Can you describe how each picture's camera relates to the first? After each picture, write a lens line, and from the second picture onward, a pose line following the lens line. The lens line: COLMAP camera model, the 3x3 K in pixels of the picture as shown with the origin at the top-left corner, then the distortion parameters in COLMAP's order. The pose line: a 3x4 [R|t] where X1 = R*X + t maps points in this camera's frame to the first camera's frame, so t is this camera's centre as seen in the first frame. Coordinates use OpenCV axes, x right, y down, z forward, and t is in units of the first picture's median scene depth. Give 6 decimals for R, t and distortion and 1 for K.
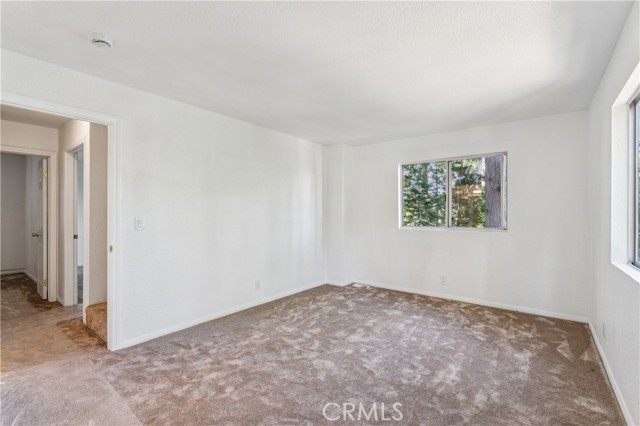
lens RADIAL K [[296.4, 0, 319.6], [0, 296.4, 211.5], [0, 0, 1]] dist [-0.002684, 0.000161]
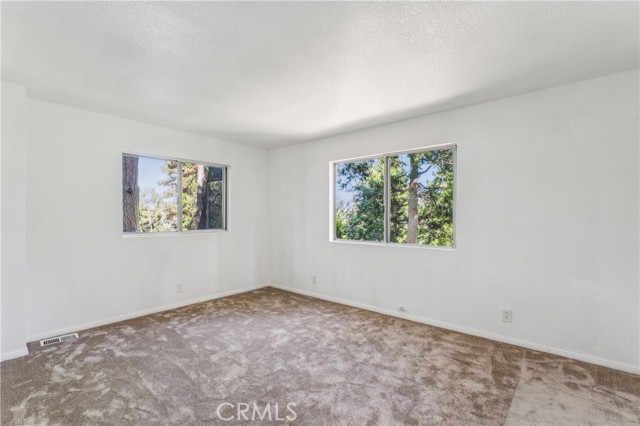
lens RADIAL K [[296.4, 0, 322.2], [0, 296.4, 214.0], [0, 0, 1]] dist [-0.002684, 0.000161]
pose [[0.028340, 0.004757, 0.999587, -0.595208], [0.001201, 0.999988, -0.004793, 0.004296], [-0.999598, 0.001336, 0.028334, 0.613745]]
